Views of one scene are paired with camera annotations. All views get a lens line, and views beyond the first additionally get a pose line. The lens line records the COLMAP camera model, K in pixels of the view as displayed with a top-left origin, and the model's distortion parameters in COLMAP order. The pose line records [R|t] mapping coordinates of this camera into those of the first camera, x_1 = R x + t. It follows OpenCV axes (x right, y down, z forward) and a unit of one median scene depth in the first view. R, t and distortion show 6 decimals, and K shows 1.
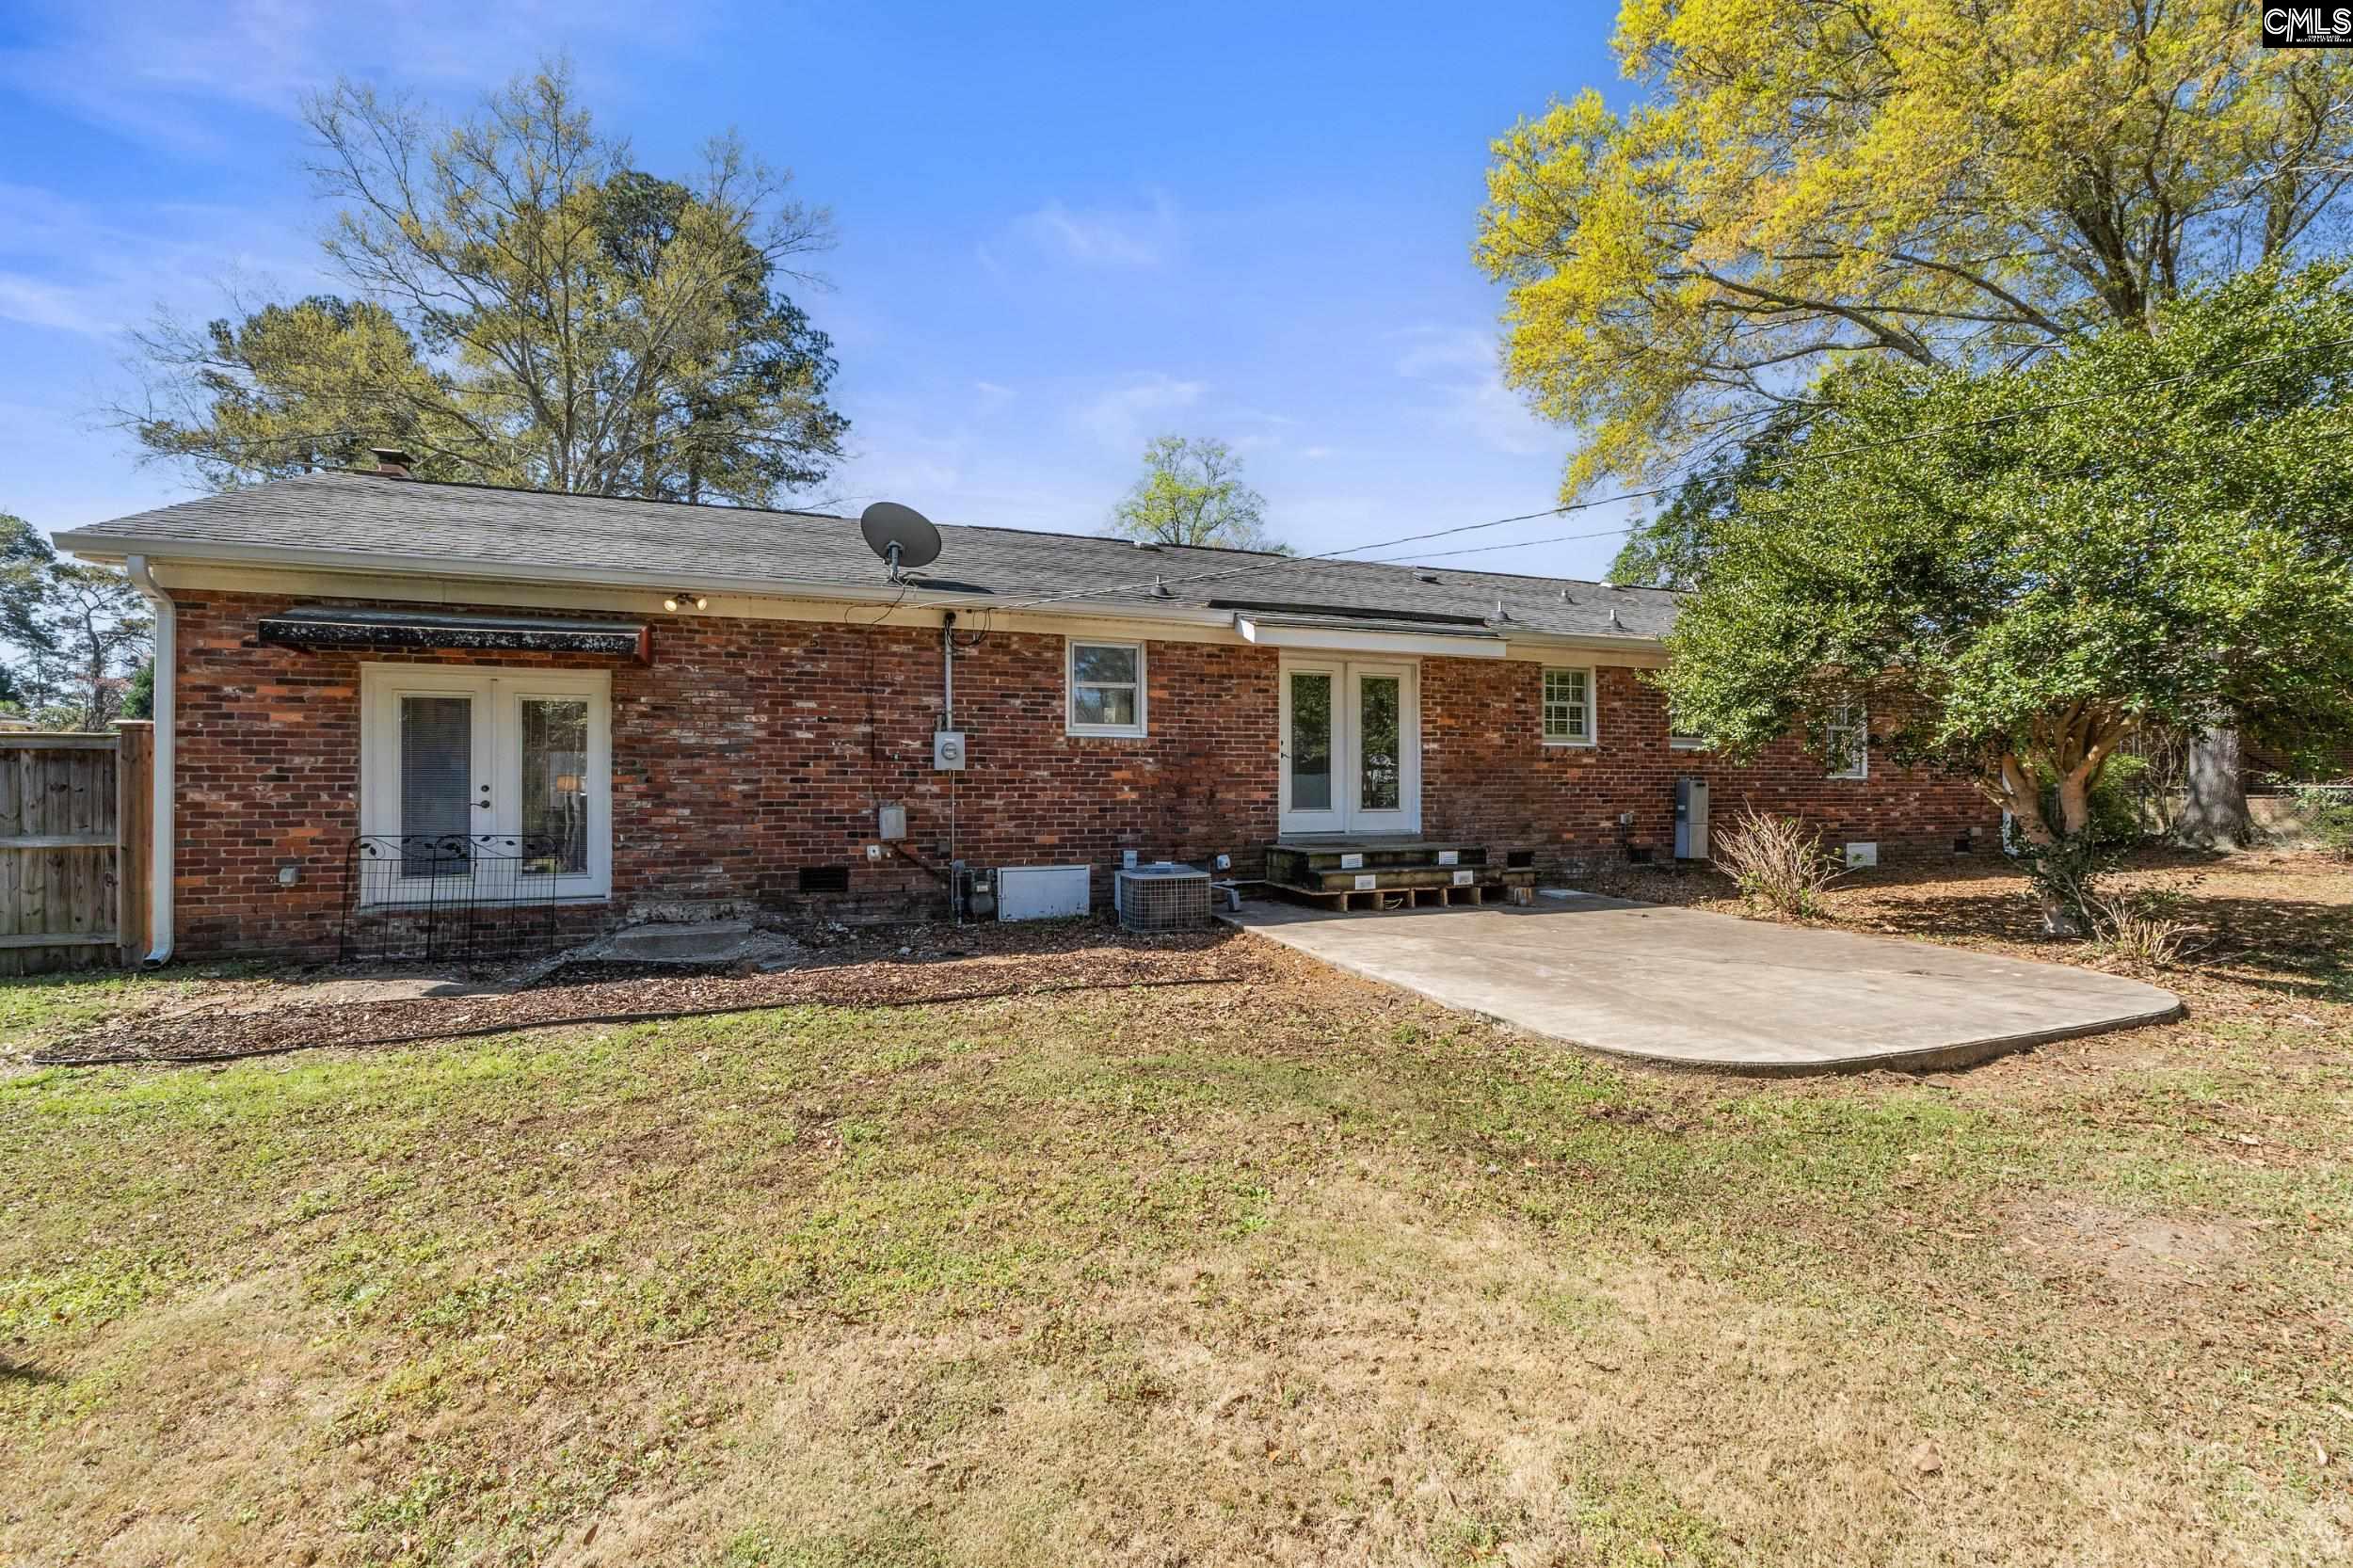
lens RADIAL K [[1011.4, 0, 1176.5], [0, 1011.4, 784.0], [0, 0, 1]] dist [-0.001086, -0.000118]
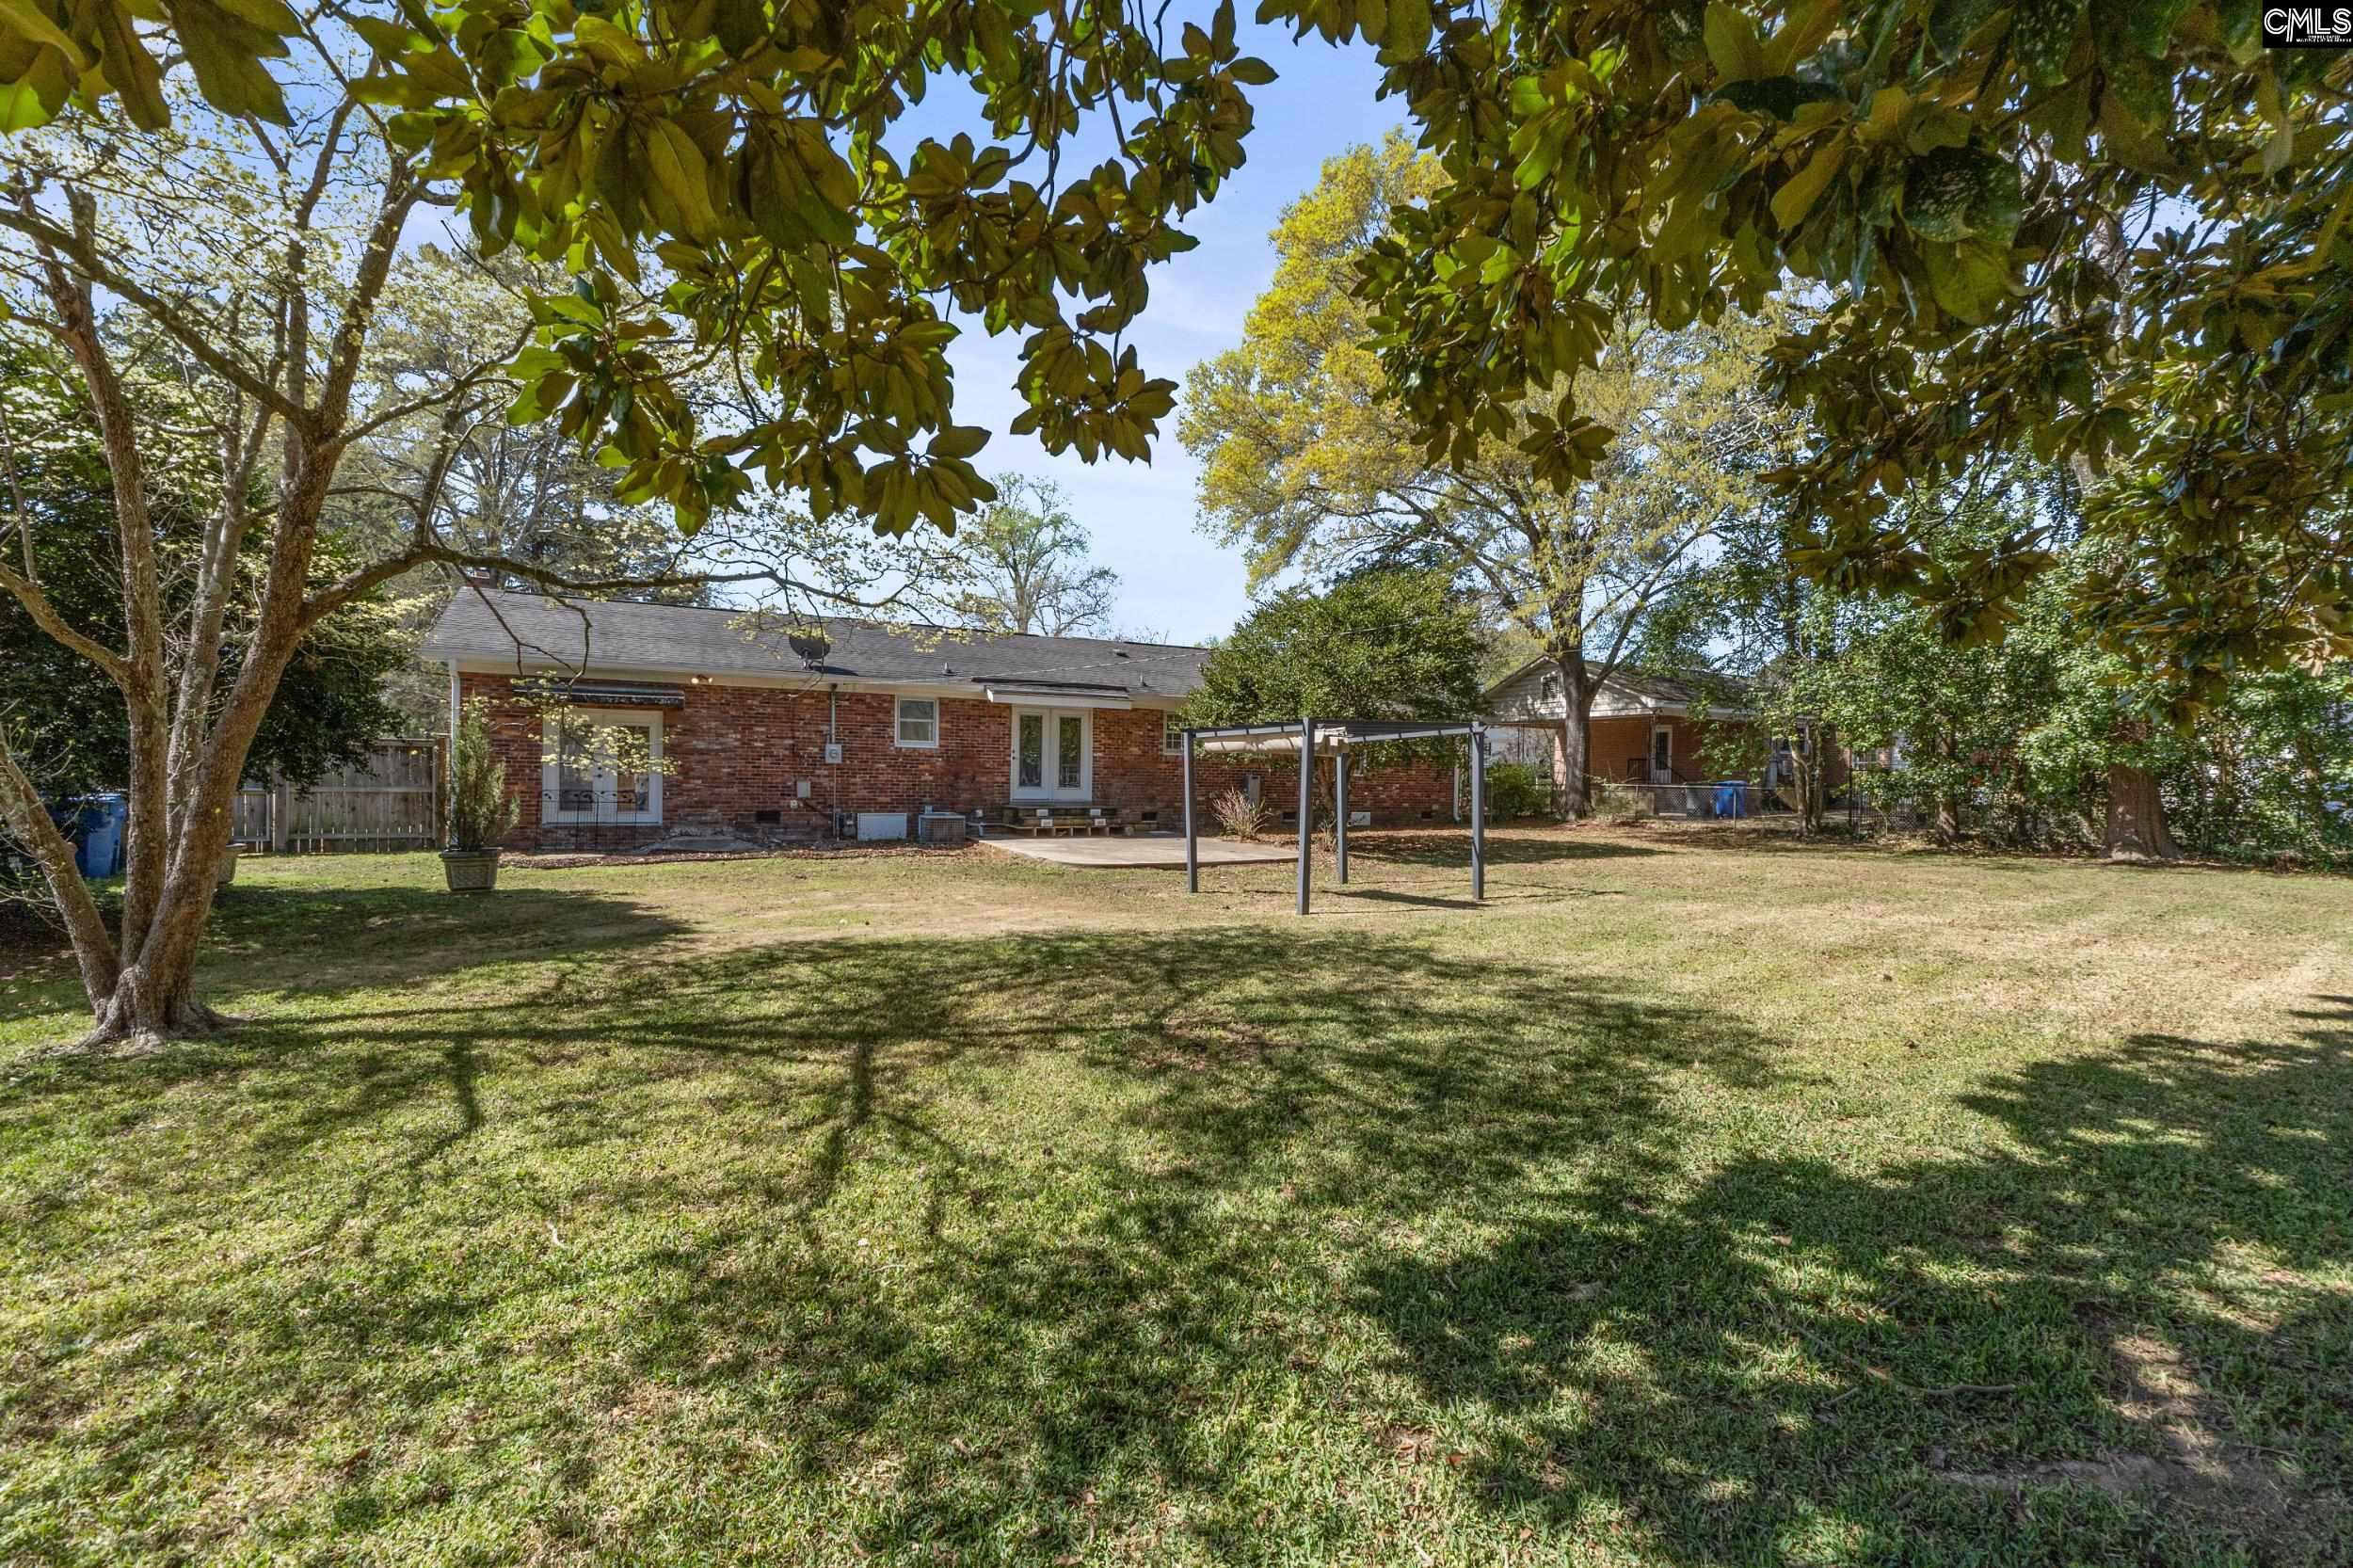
lens RADIAL K [[1011.4, 0, 1176.5], [0, 1011.4, 784.0], [0, 0, 1]] dist [-0.001086, -0.000118]
pose [[0.989547, 0.013704, 0.143555, 0.148490], [-0.014222, 0.999896, 0.002587, 0.011639], [-0.143504, -0.004601, 0.989639, -1.000220]]
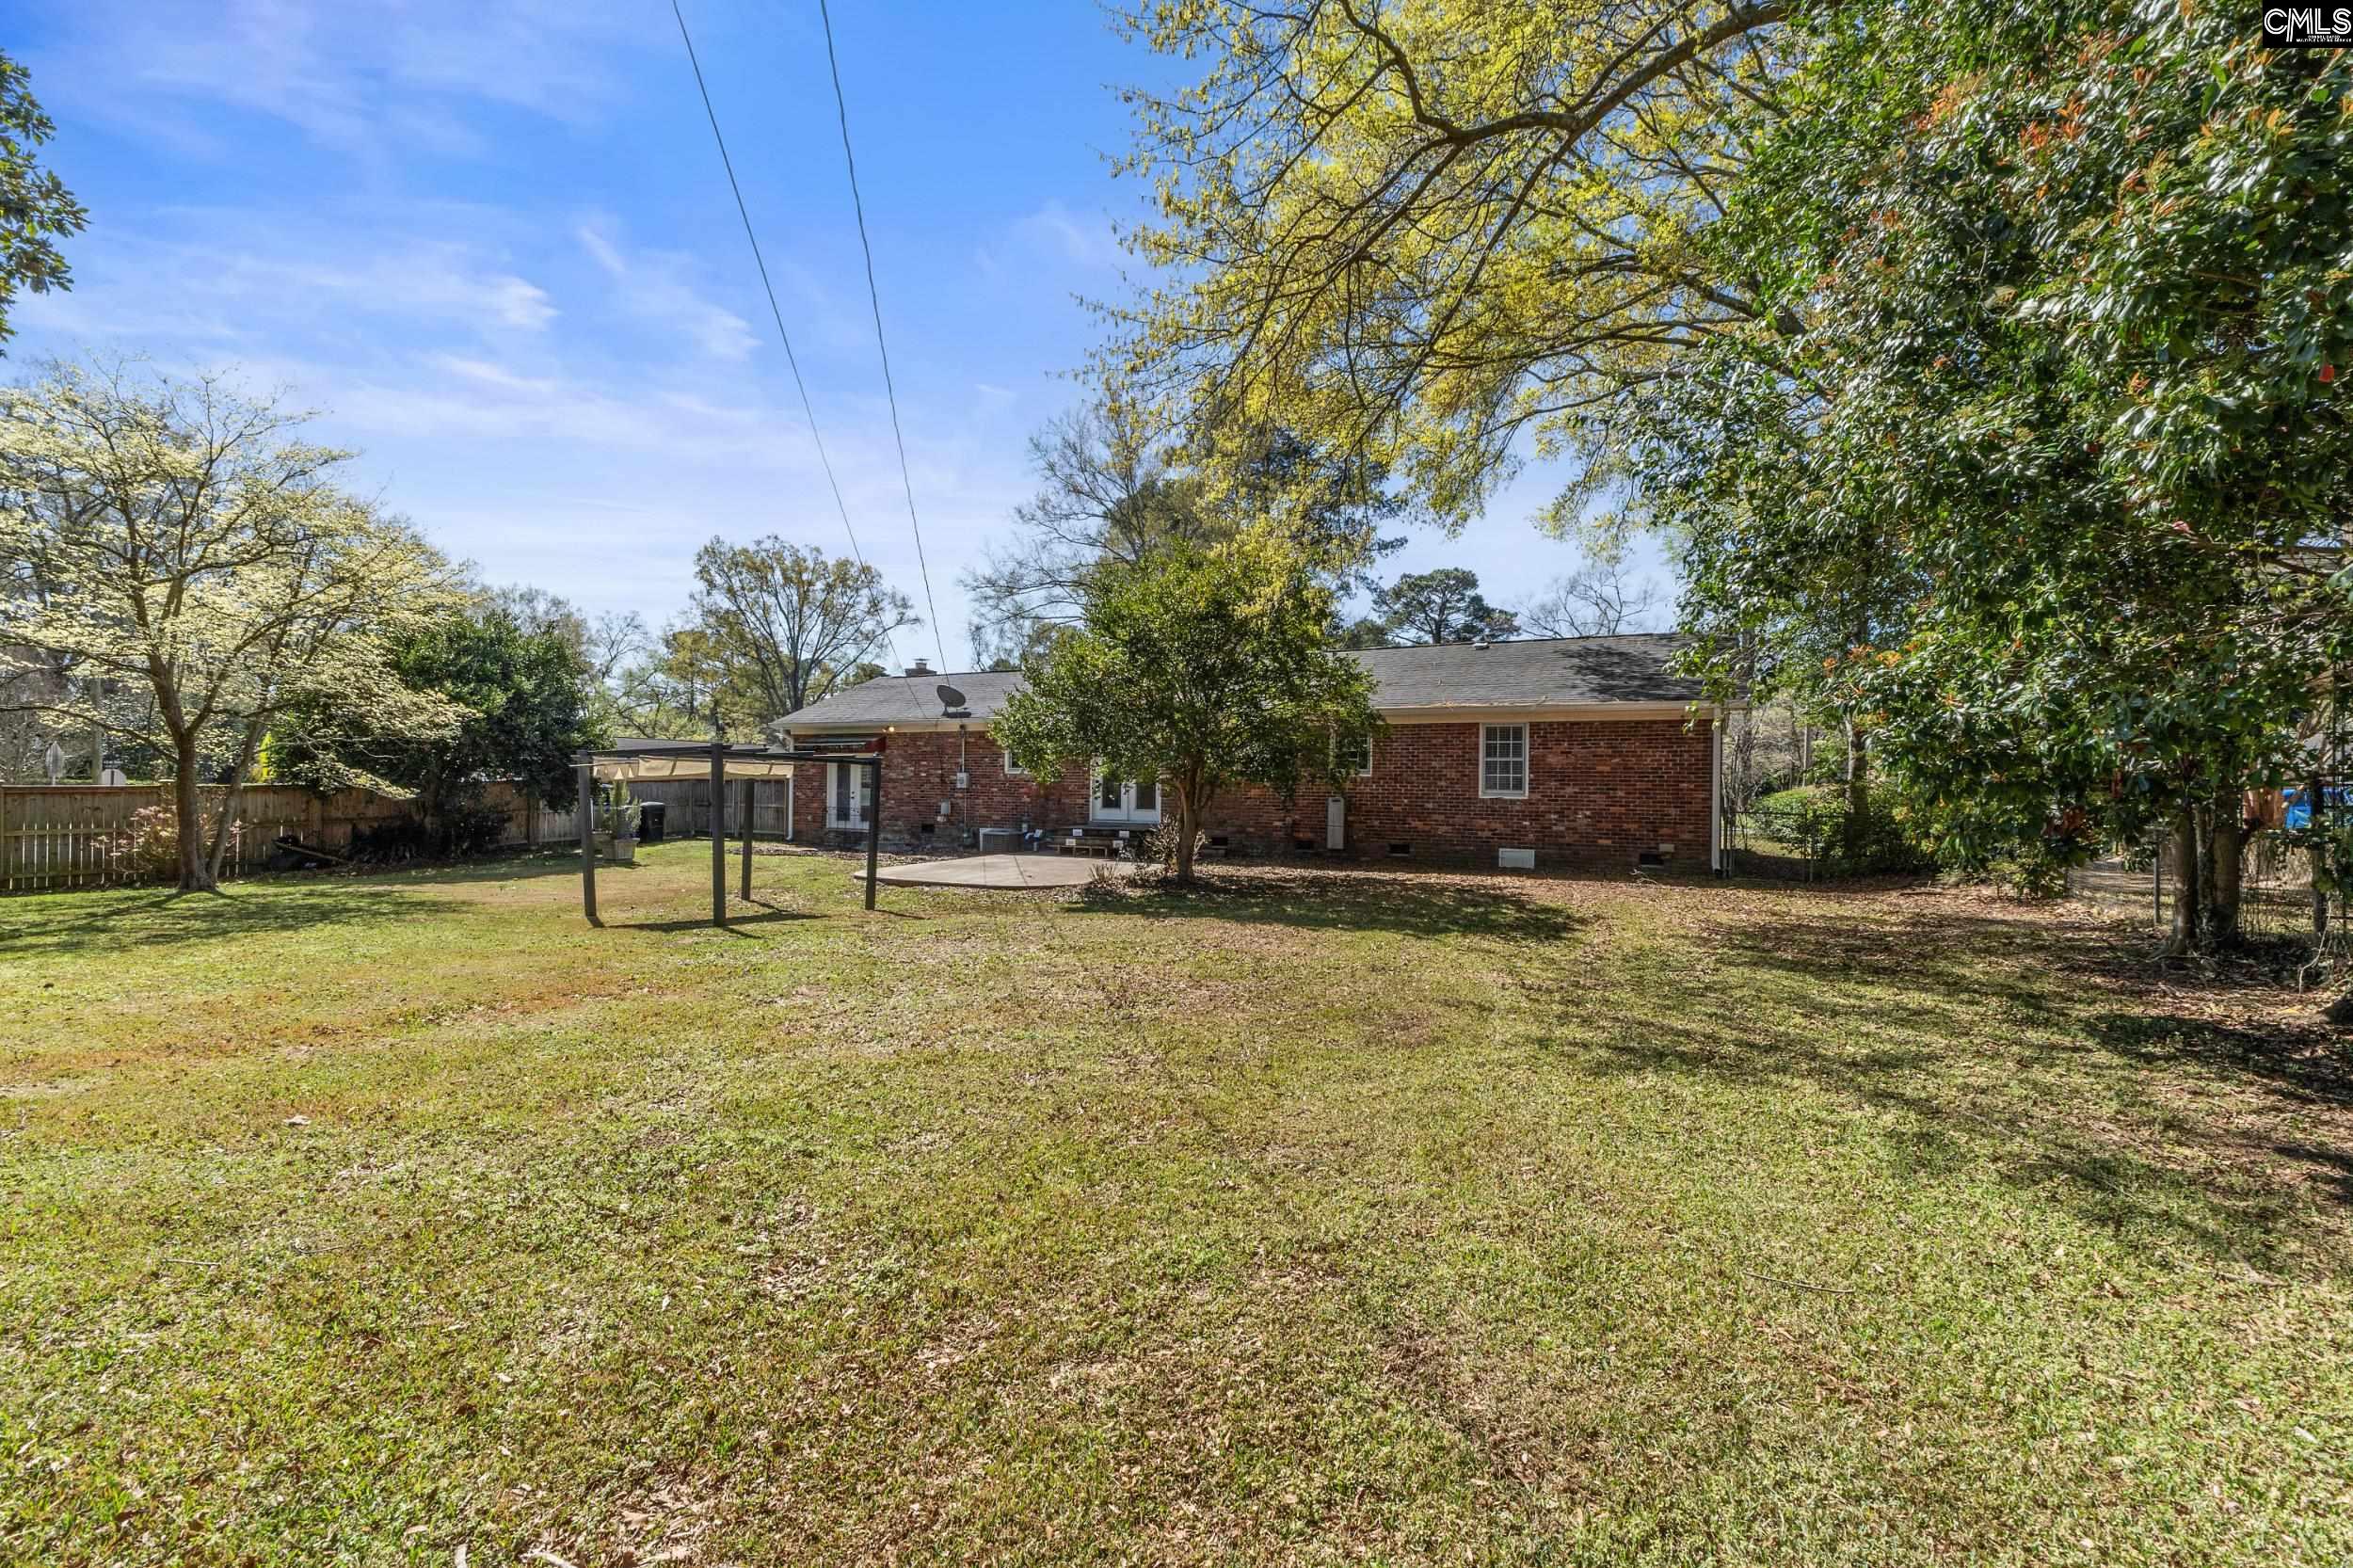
lens RADIAL K [[1011.4, 0, 1176.5], [0, 1011.4, 784.0], [0, 0, 1]] dist [-0.001086, -0.000118]
pose [[0.664763, 0.008148, -0.747010, 1.903441], [-0.015132, 0.999882, -0.002560, -0.023532], [0.746901, 0.013005, 0.664808, -0.259241]]
